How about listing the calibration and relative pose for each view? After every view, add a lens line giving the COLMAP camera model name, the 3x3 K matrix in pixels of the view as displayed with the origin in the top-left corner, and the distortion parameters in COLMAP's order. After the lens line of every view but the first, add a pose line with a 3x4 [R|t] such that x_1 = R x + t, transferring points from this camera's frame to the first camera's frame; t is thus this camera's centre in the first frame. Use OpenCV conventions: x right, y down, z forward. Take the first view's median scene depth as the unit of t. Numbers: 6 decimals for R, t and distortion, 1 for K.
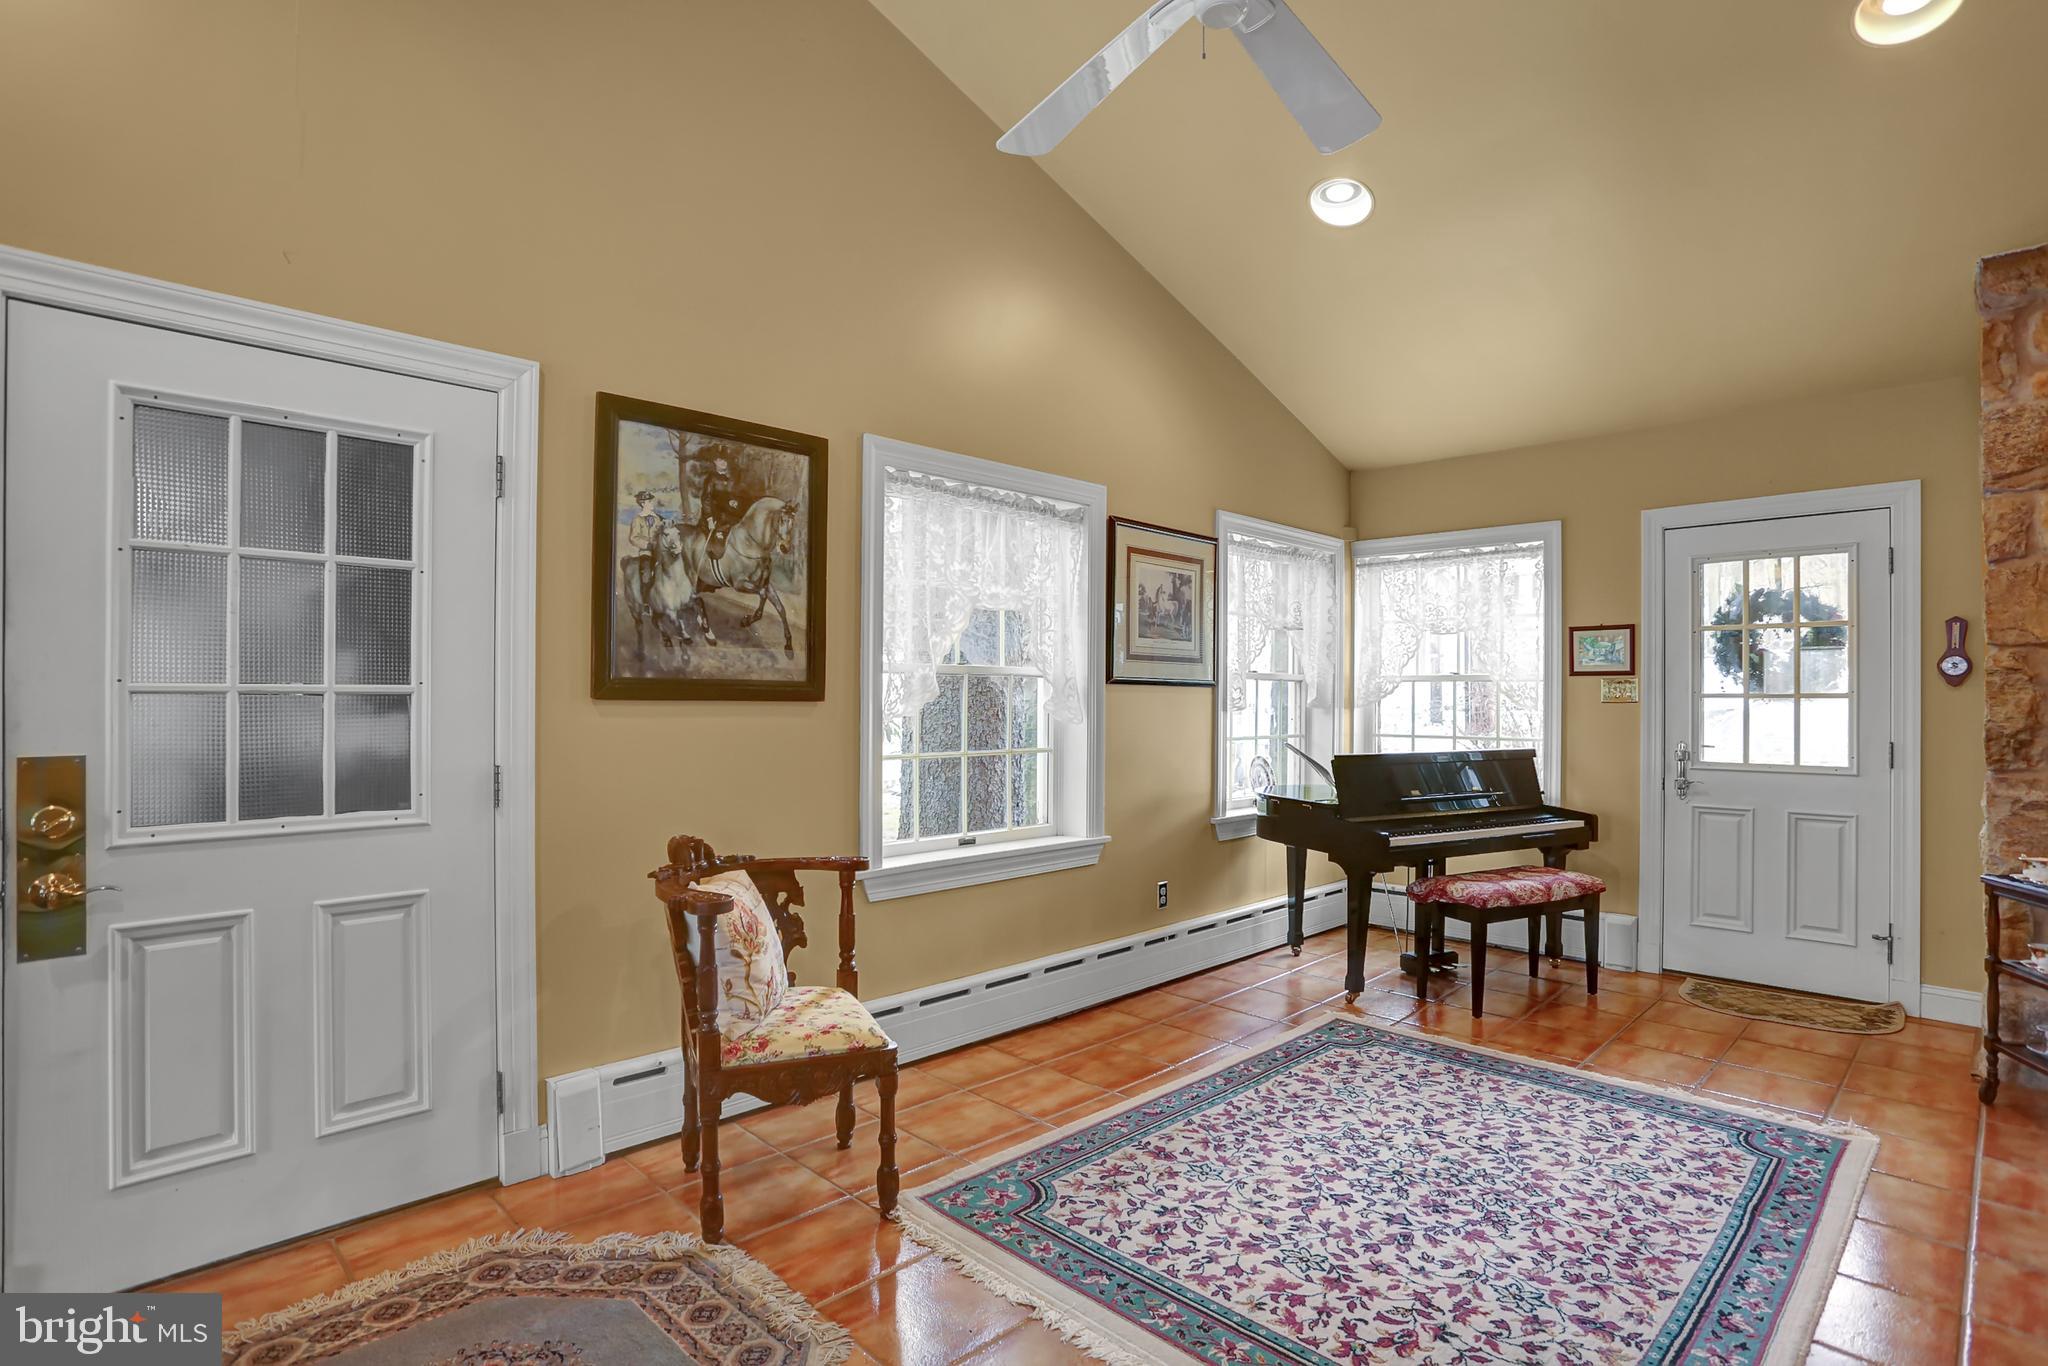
lens RADIAL K [[1016.4, 0, 1049.9], [0, 1016.4, 691.1], [0, 0, 1]] dist [-0.039252, 0.016036]
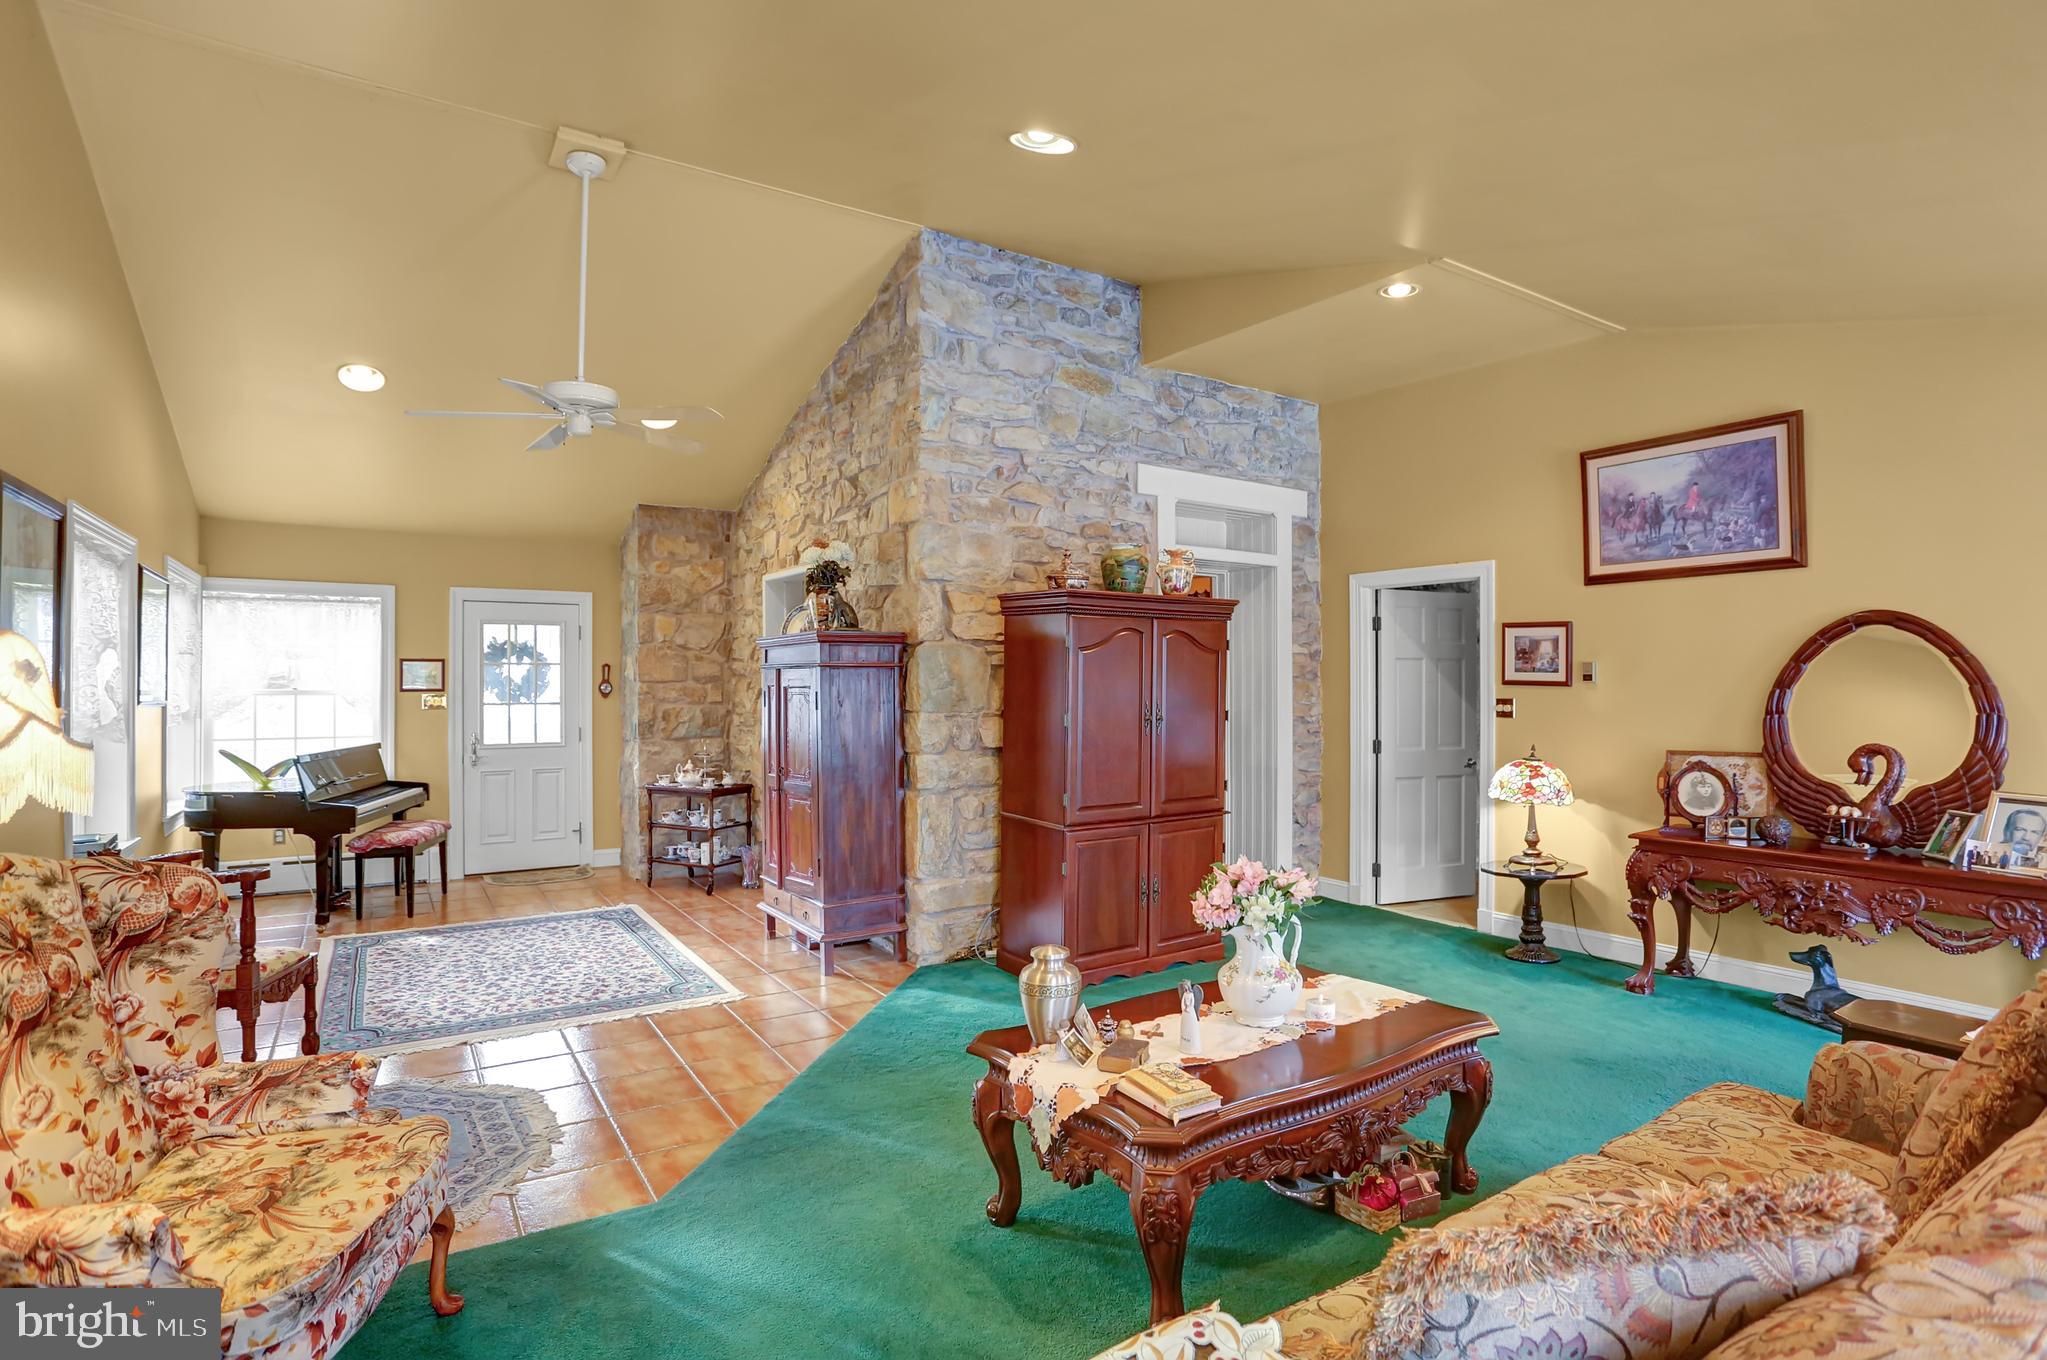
lens RADIAL K [[1015.9, 0, 972.0], [0, 1015.9, 670.9], [0, 0, 1]] dist [-0.039252, 0.016036]
pose [[0.249275, 0.008480, 0.968396, -1.405104], [-0.004501, 0.999961, -0.007598, -0.076243], [-0.968422, -0.002464, 0.249304, -0.360752]]
